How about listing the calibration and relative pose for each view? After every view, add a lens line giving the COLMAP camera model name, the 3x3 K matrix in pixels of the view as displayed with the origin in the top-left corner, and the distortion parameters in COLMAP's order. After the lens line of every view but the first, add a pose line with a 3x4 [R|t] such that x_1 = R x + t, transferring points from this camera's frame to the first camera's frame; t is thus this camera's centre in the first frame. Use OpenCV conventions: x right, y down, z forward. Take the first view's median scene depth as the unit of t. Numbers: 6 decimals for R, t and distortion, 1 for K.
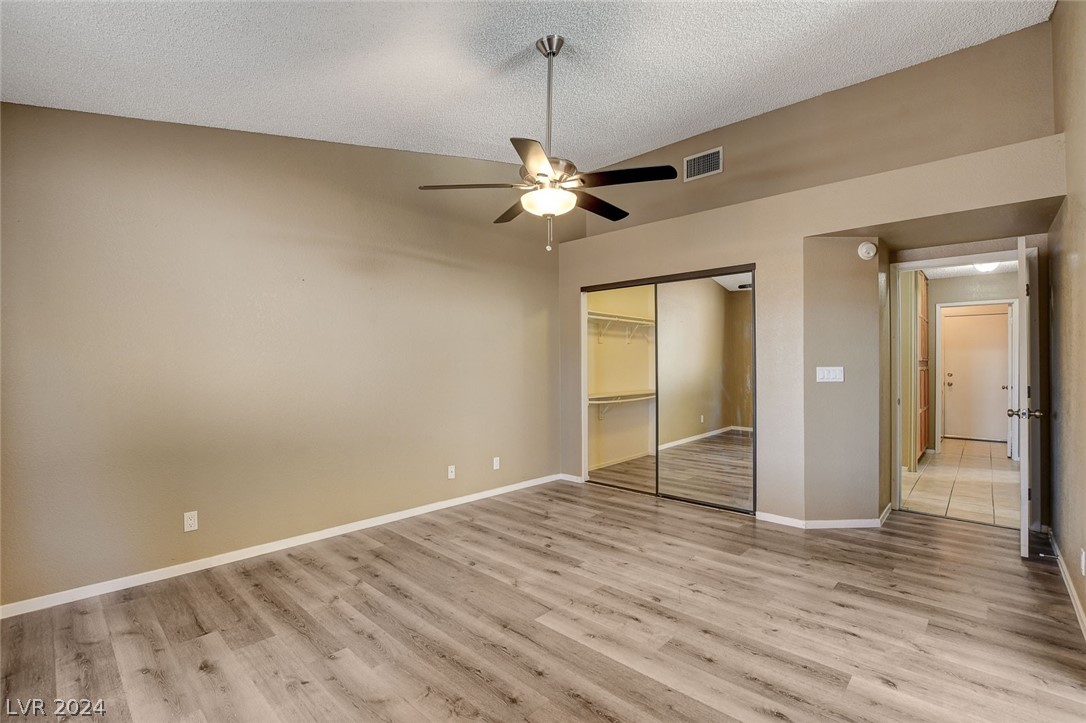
lens RADIAL K [[488.7, 0, 535.9], [0, 488.7, 364.9], [0, 0, 1]] dist [-0.031600, 0.000403]
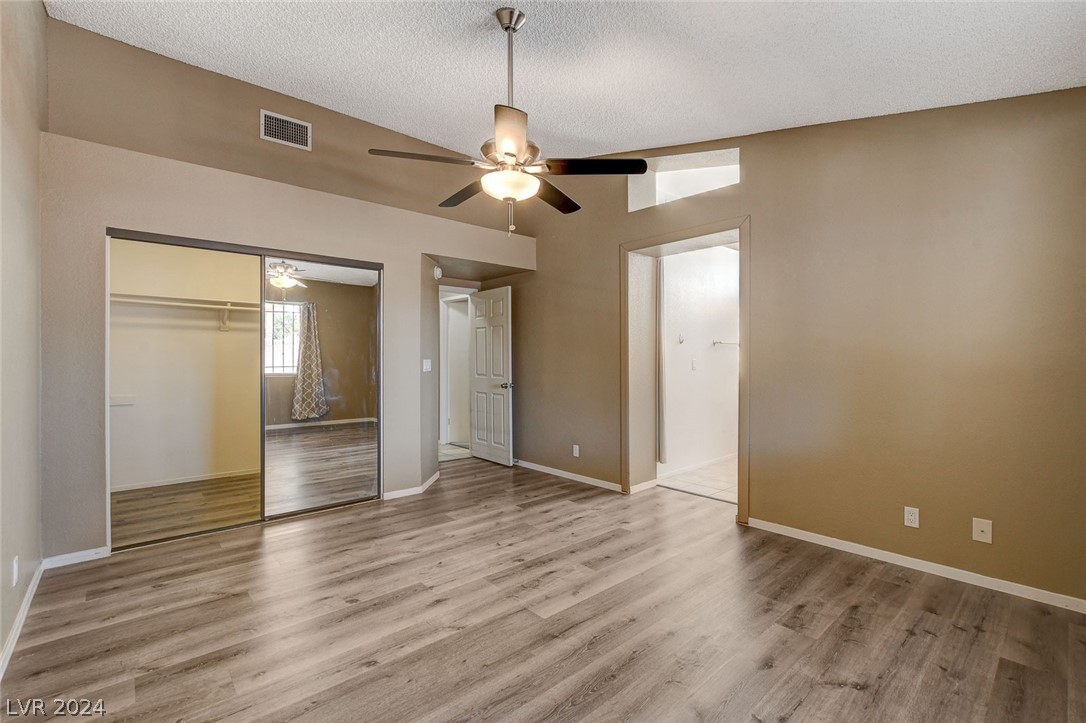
lens RADIAL K [[481.5, 0, 542.0], [0, 481.5, 360.4], [0, 0, 1]] dist [-0.025187, 0.002929]
pose [[0.074297, -0.003817, 0.997229, -0.751818], [-0.000753, 0.999992, 0.003884, 0.000955], [-0.997236, -0.001039, 0.074294, 0.728692]]
